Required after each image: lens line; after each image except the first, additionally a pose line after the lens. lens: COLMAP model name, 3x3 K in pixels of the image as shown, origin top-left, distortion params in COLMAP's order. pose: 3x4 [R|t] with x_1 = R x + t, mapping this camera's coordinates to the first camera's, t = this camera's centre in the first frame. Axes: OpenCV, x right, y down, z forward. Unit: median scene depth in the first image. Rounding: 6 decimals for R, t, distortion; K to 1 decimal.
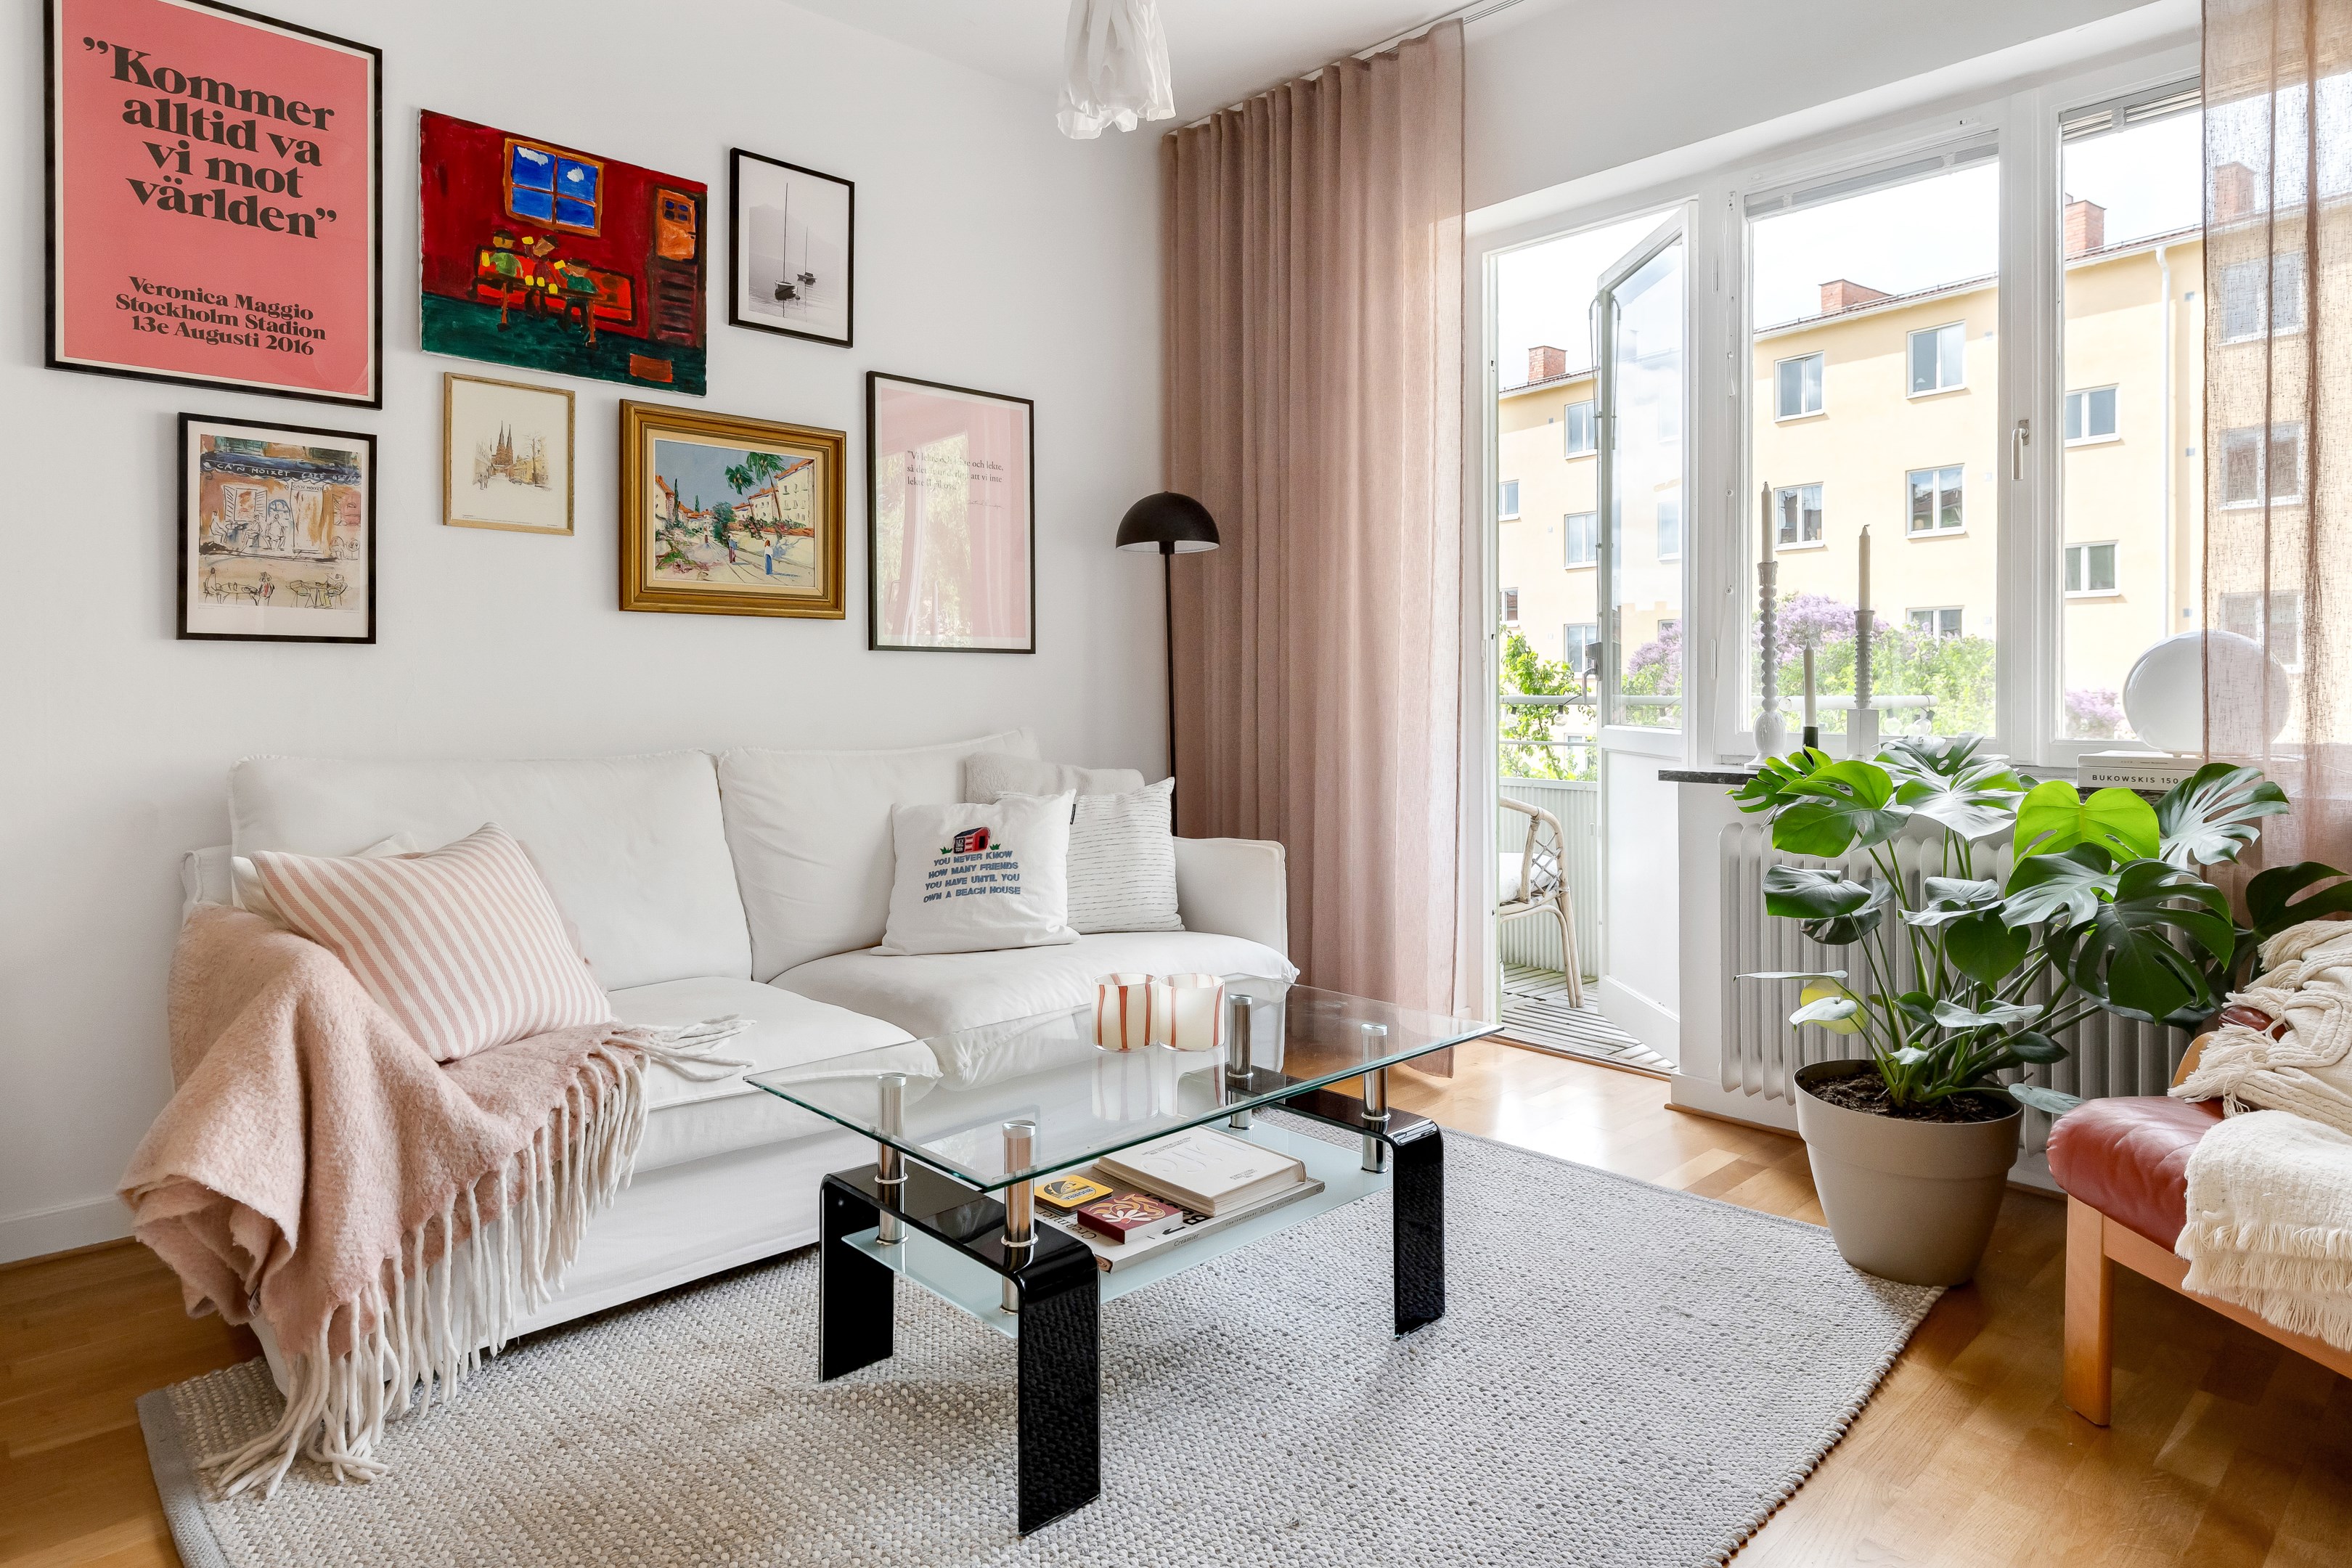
lens RADIAL K [[1359.1, 0, 1179.6], [0, 1359.1, 697.5], [0, 0, 1]] dist [0.006403, 0.000698]
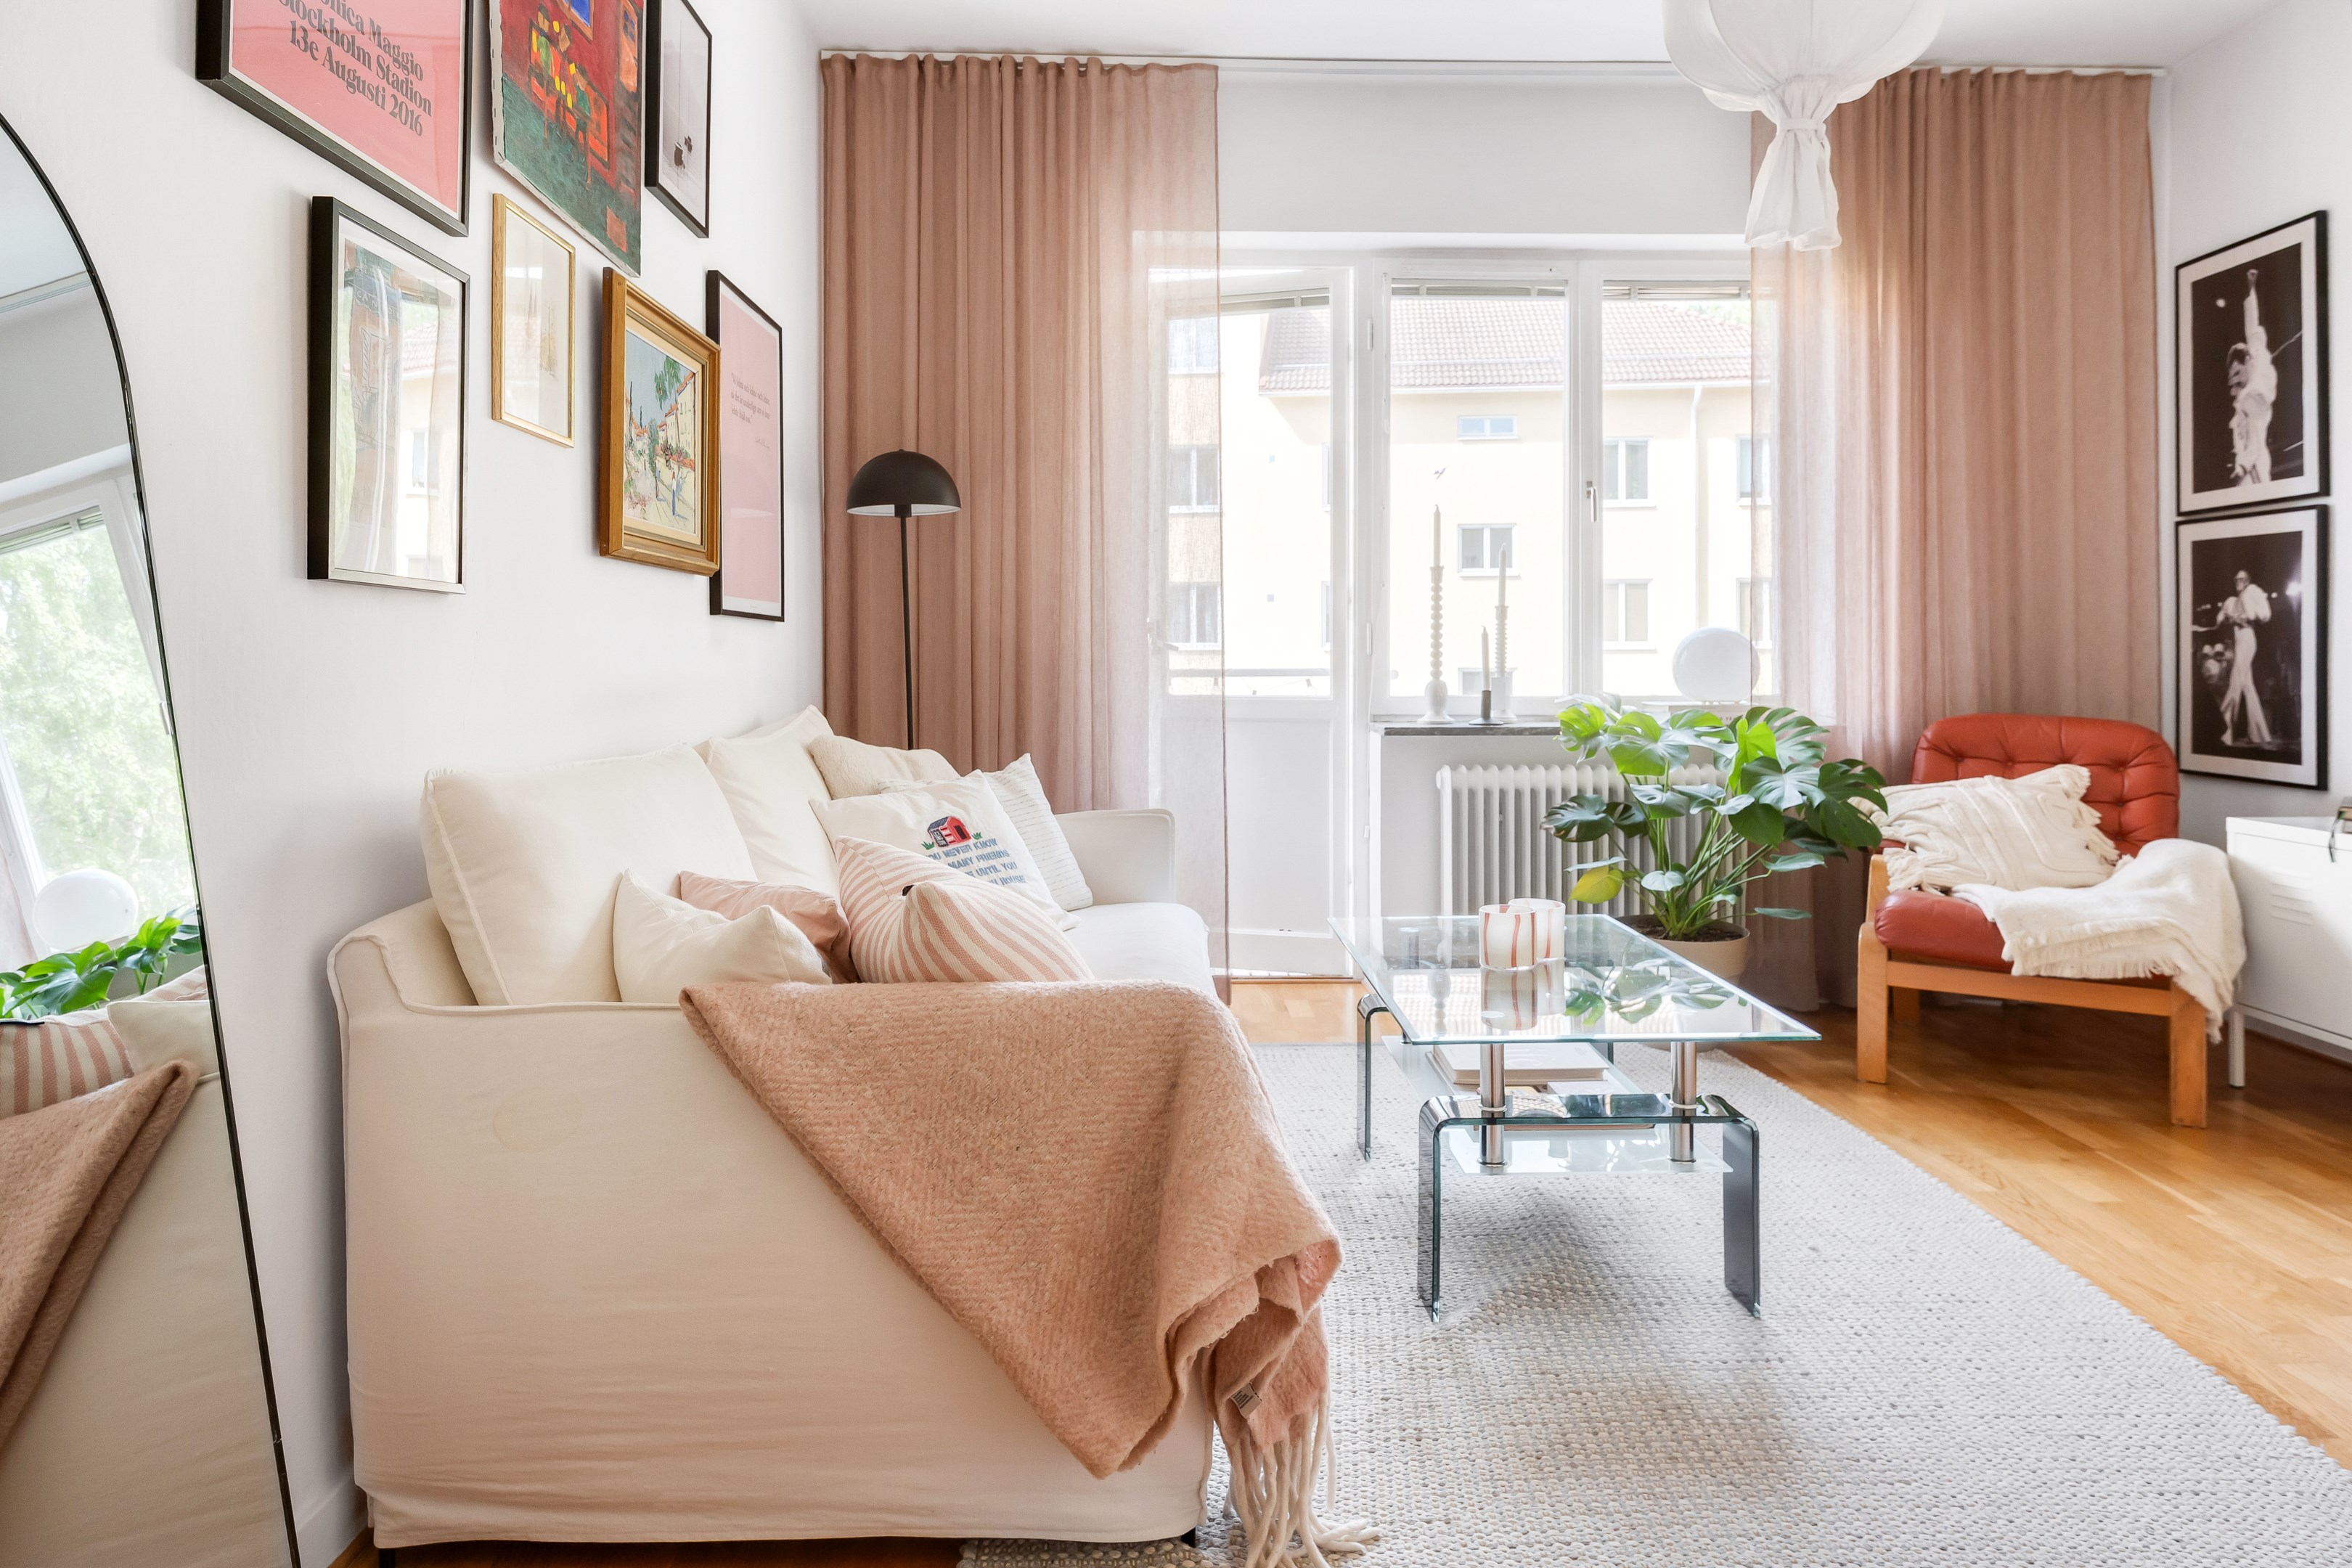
lens RADIAL K [[1469.4, 0, 1178.9], [0, 1469.4, 668.0], [0, 0, 1]] dist [0.001672, -0.000186]
pose [[0.669736, -0.000519, 0.742599, -0.741445], [0.005895, 0.999972, -0.004618, 0.002281], [-0.742576, 0.007470, 0.669720, 0.226139]]
